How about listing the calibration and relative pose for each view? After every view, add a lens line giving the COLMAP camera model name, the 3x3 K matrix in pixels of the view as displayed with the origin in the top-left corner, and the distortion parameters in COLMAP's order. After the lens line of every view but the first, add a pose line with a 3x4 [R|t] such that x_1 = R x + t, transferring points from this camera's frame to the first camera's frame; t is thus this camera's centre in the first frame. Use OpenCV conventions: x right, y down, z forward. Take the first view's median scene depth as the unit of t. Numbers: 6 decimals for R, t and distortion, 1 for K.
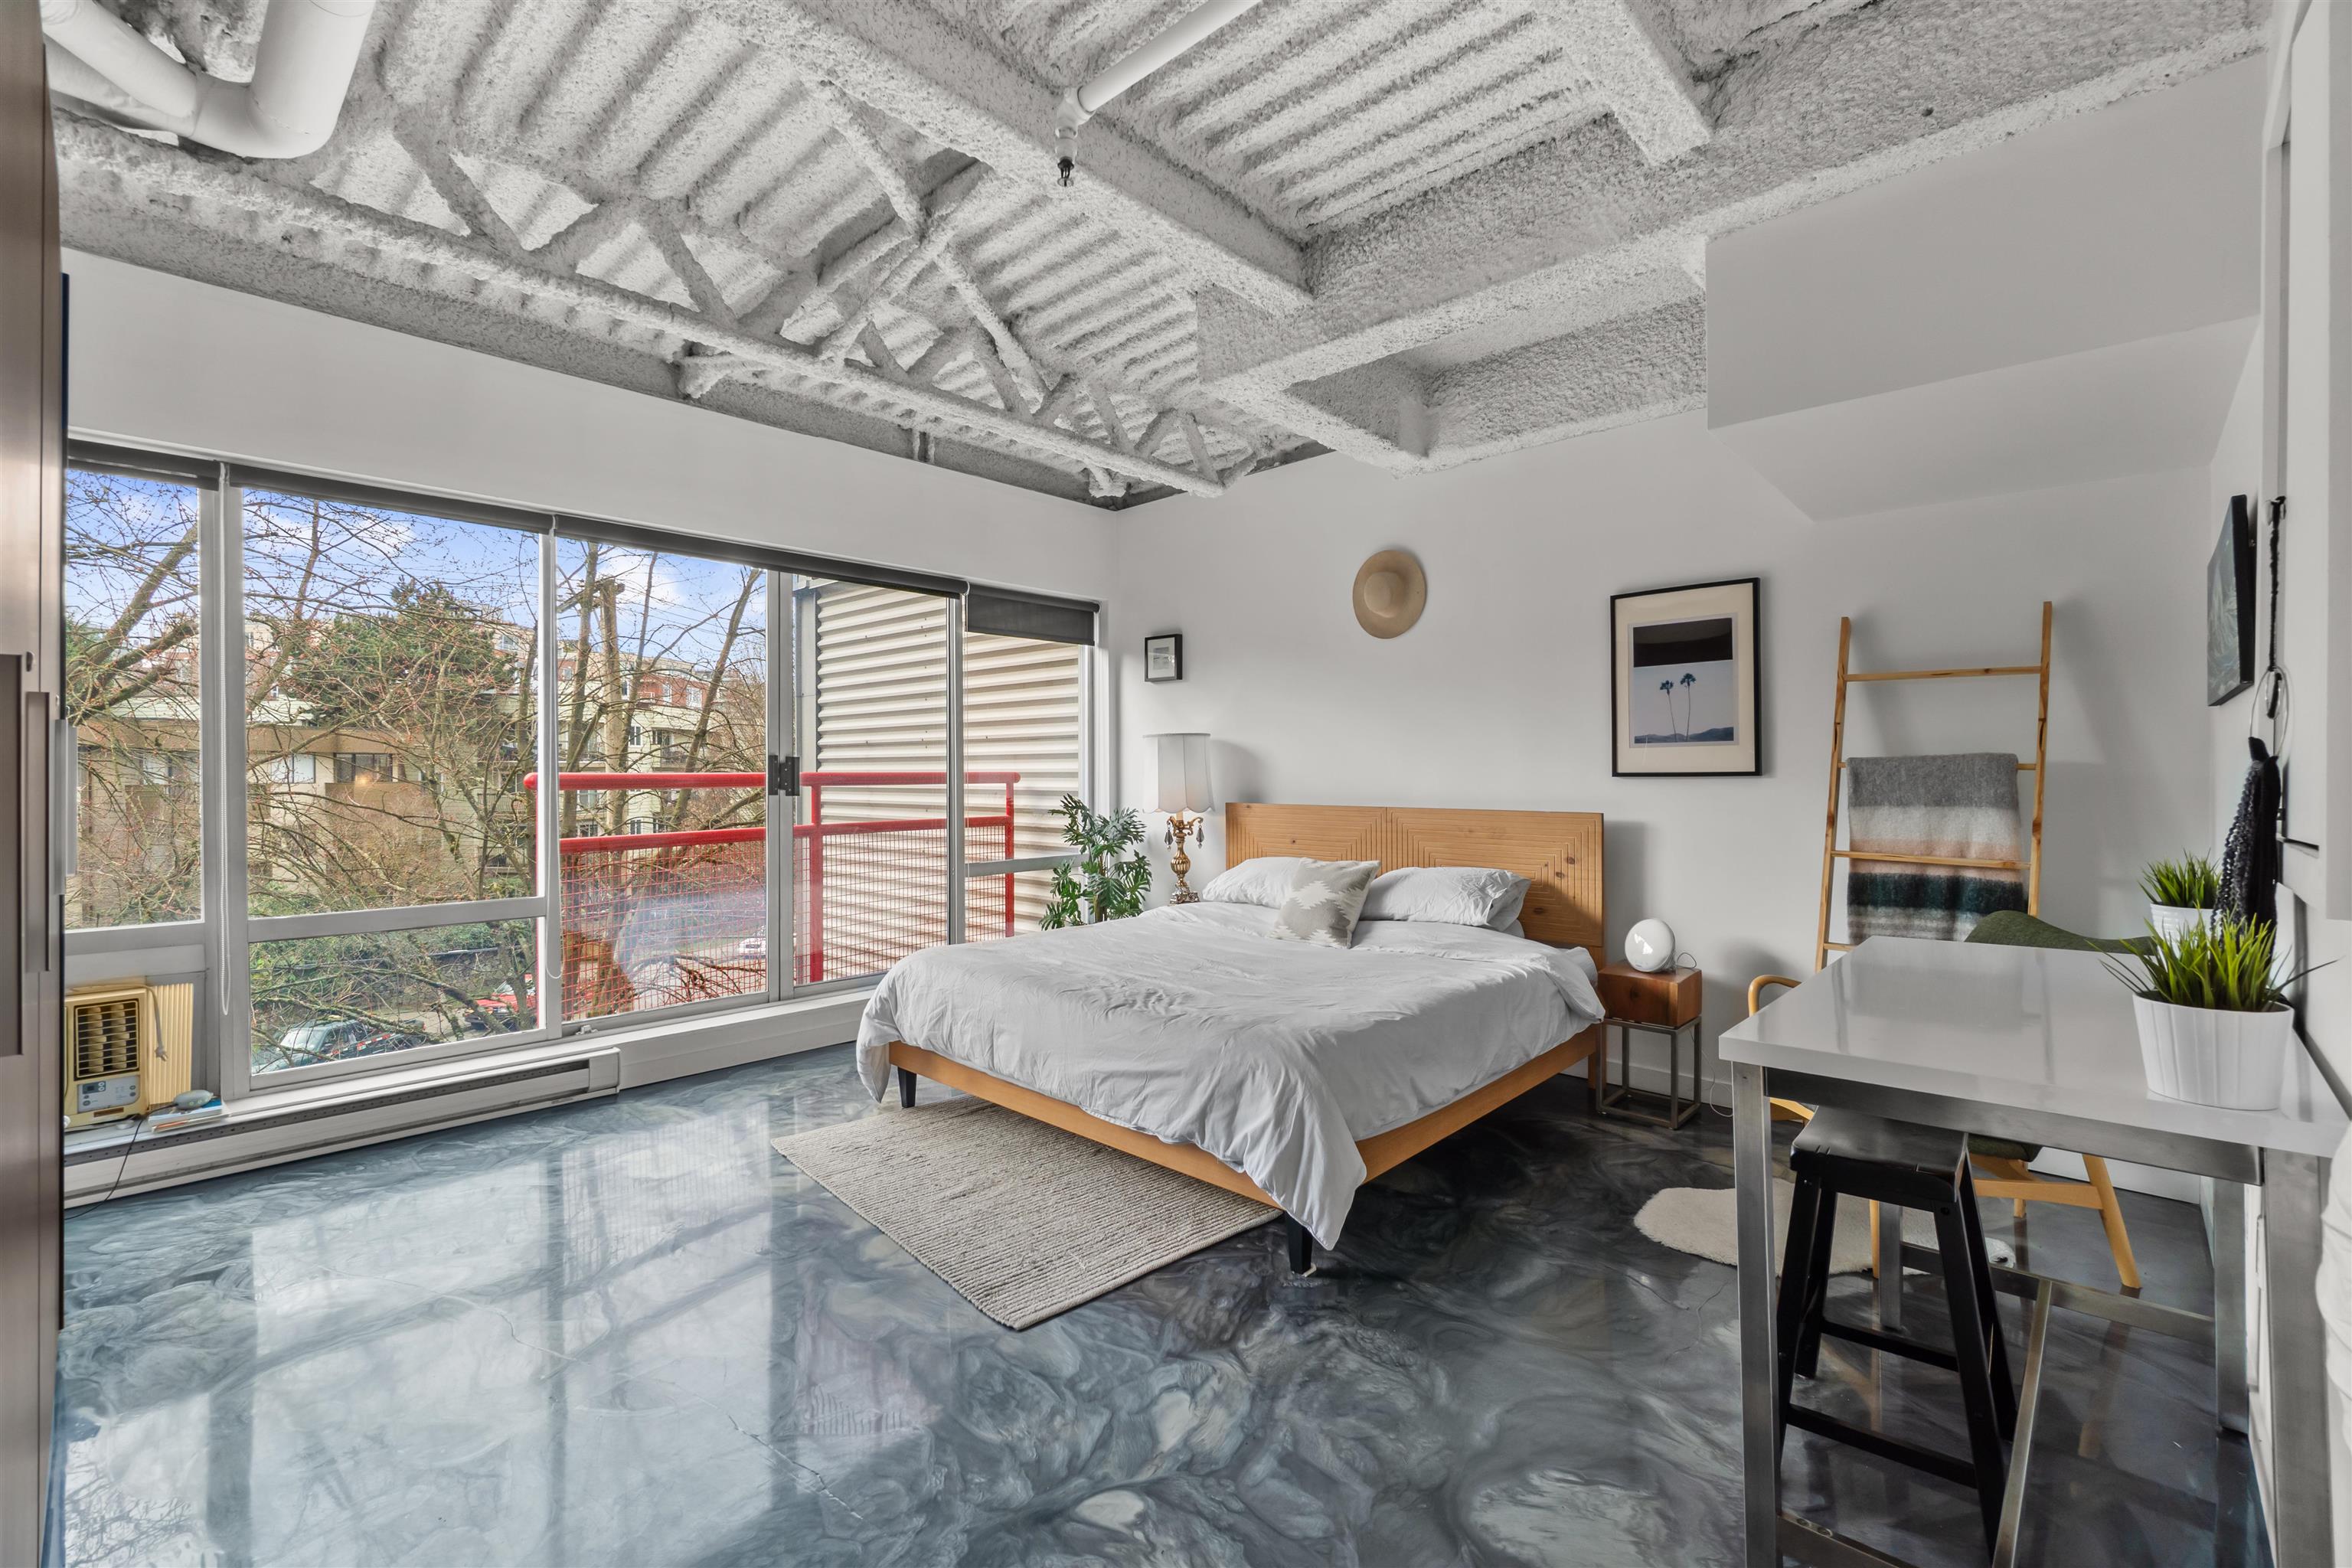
lens RADIAL K [[1008.6, 0, 1165.5], [0, 1008.6, 764.0], [0, 0, 1]] dist [-0.006050, -0.000352]
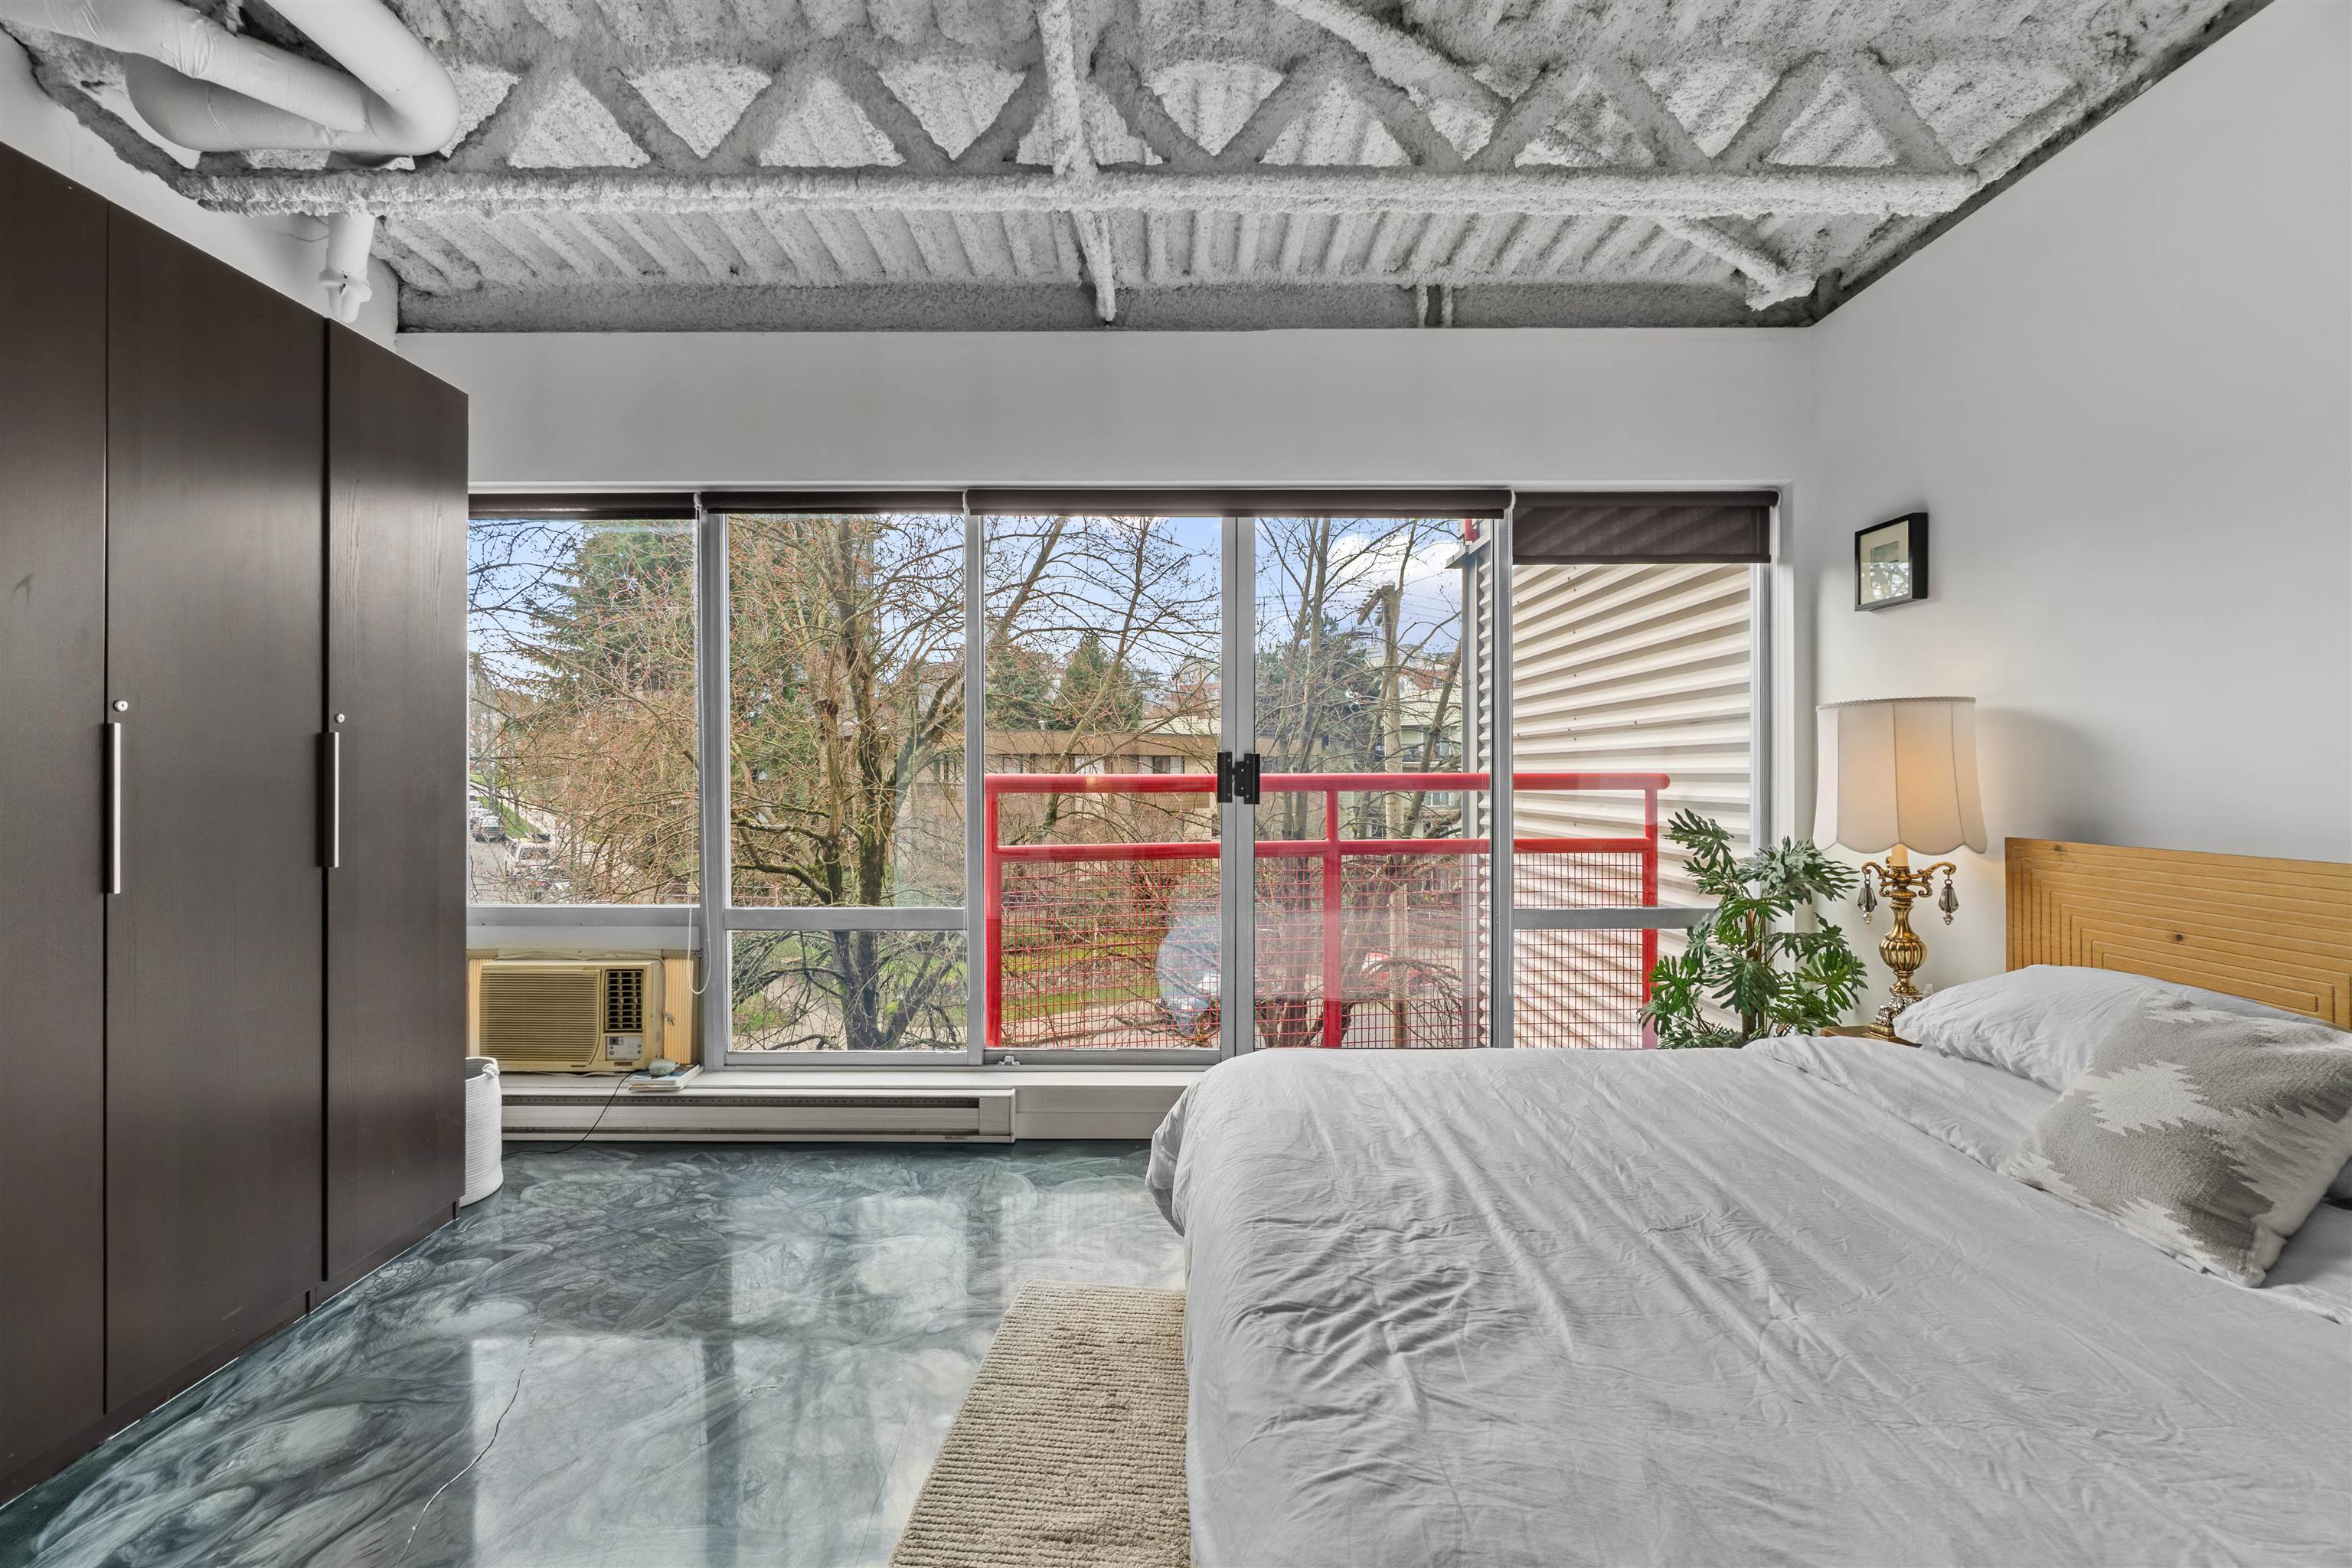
lens RADIAL K [[1009.8, 0, 1162.6], [0, 1009.8, 769.2], [0, 0, 1]] dist [-0.007658, 0.000494]
pose [[0.686197, -0.000901, -0.727415, 0.143112], [0.005148, 0.999980, 0.003617, 0.001796], [0.727398, -0.006227, 0.686188, 0.401978]]
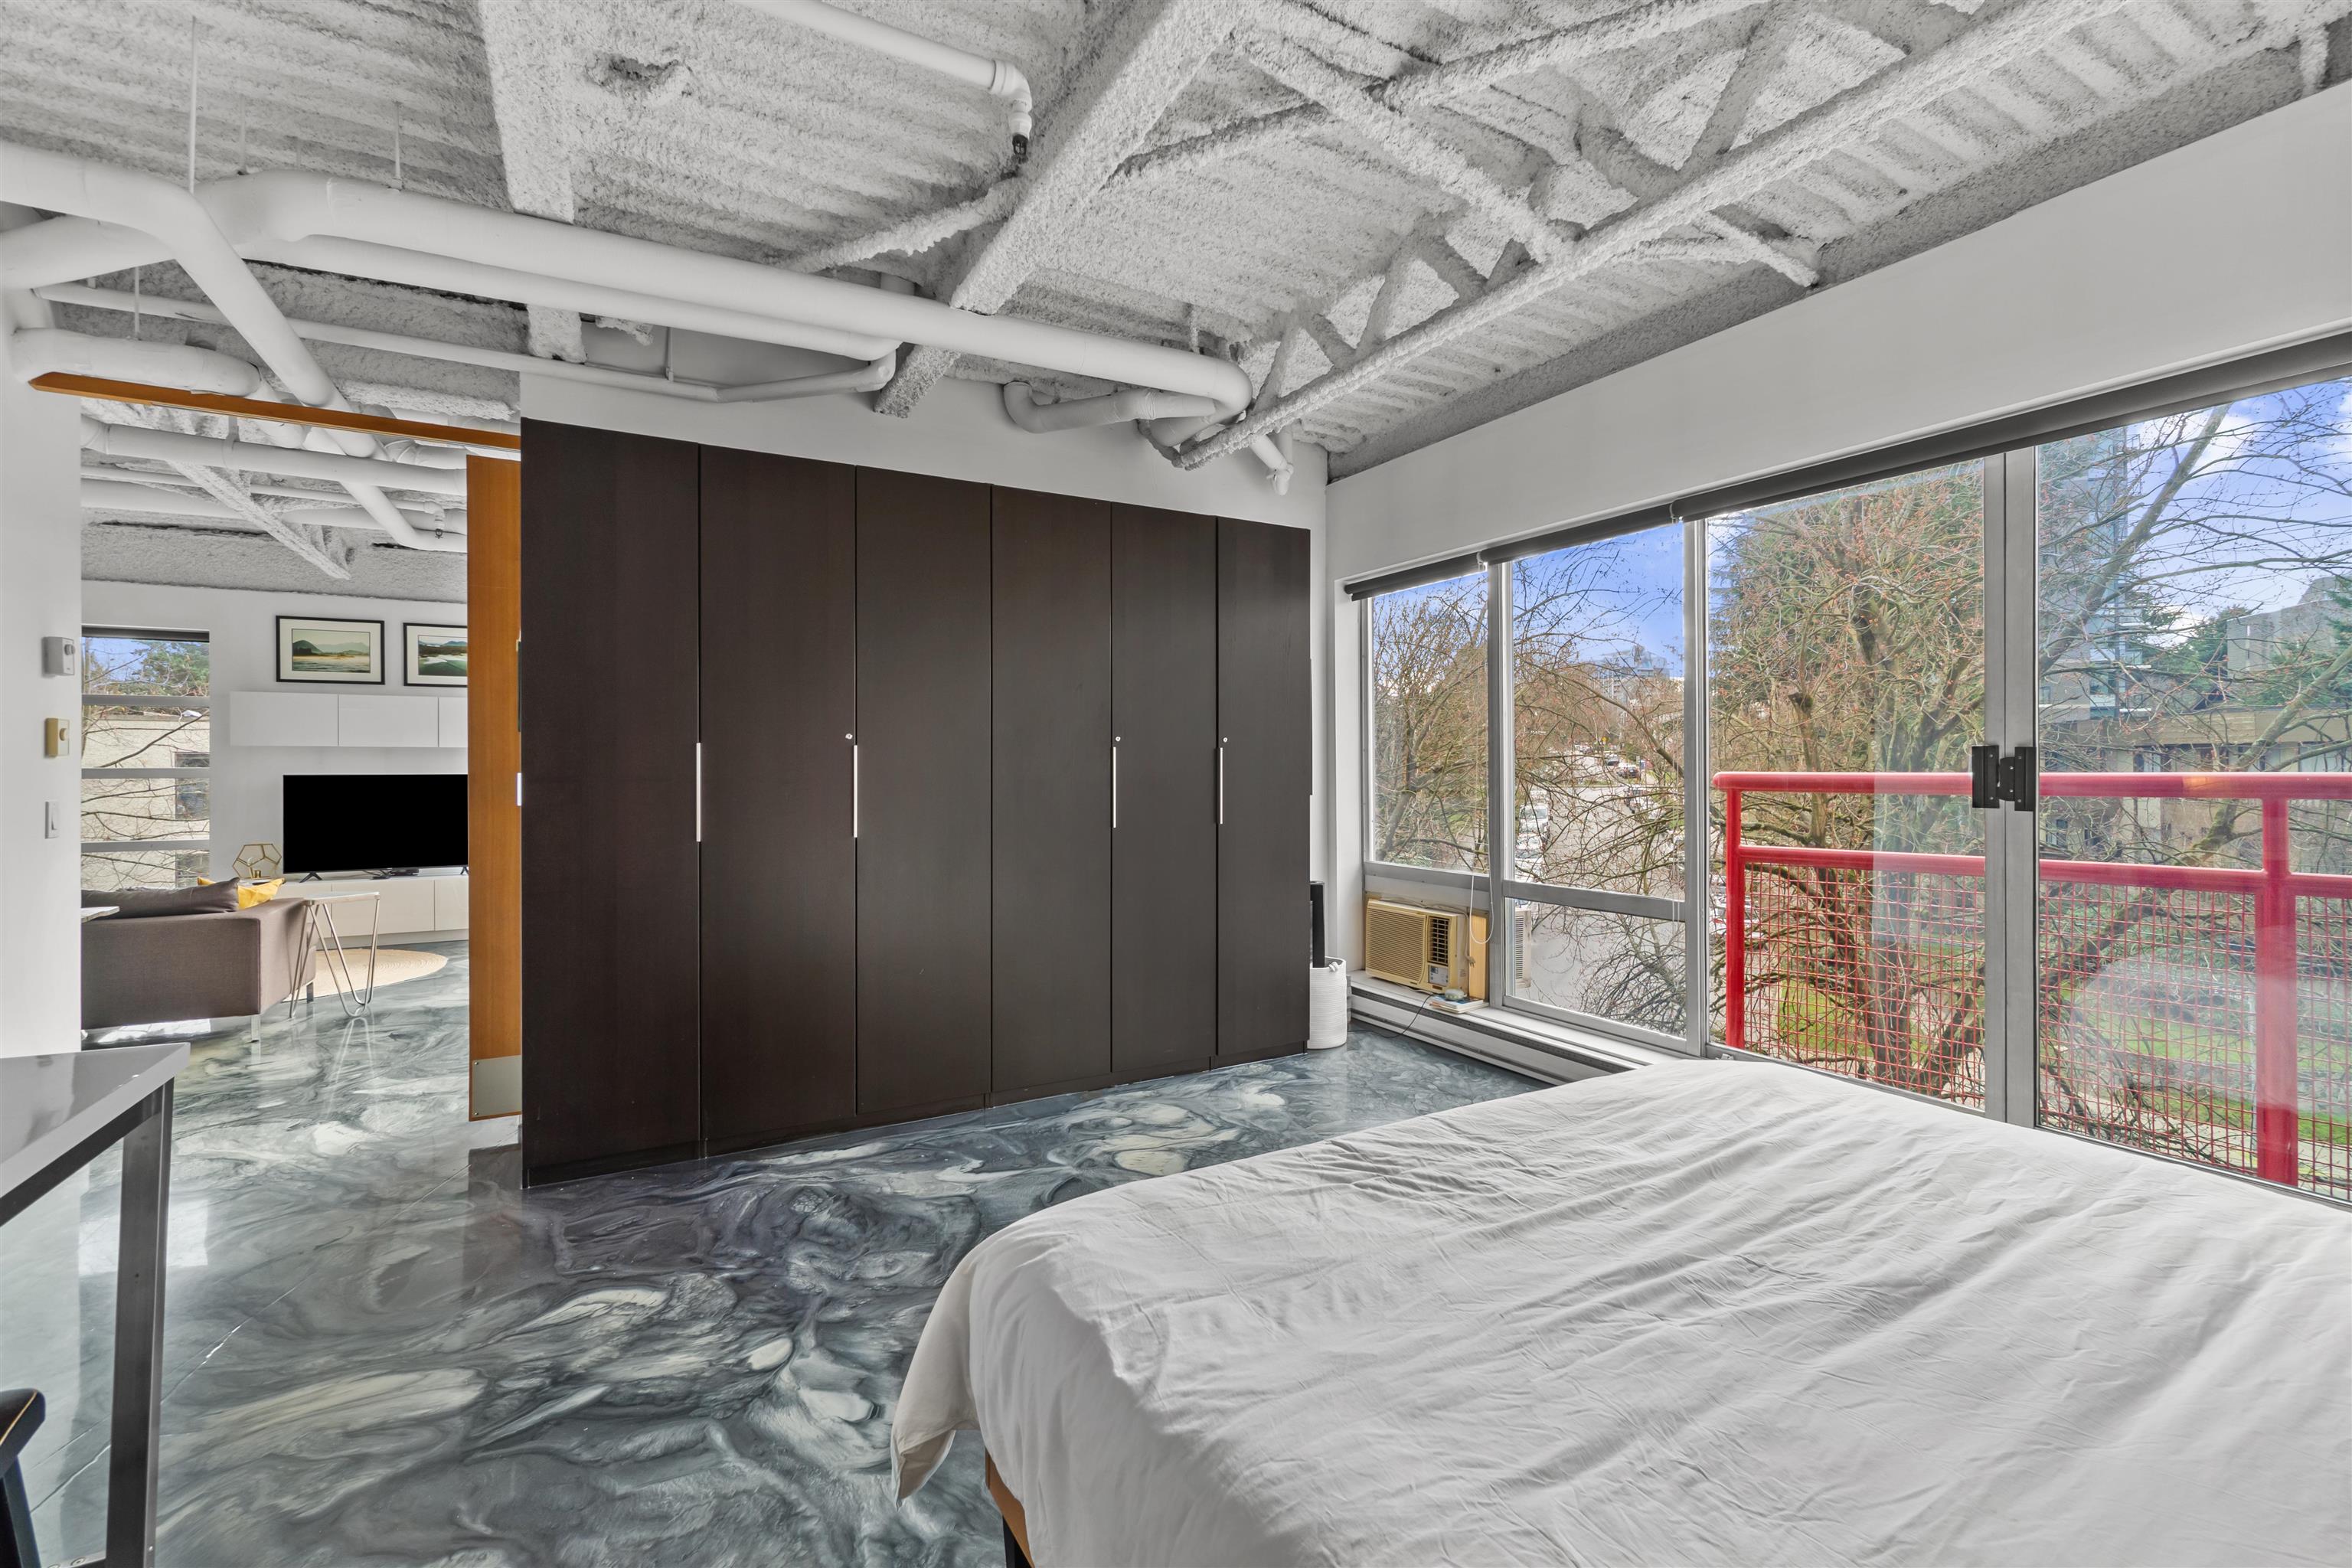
lens RADIAL K [[1015.3, 0, 1169.9], [0, 1015.3, 767.5], [0, 0, 1]] dist [-0.004673, 0.000684]
pose [[-0.299875, 0.000173, -0.953978, 0.361679], [0.007775, 0.999967, -0.002262, 0.001824], [0.953947, -0.008096, -0.299867, 0.664522]]
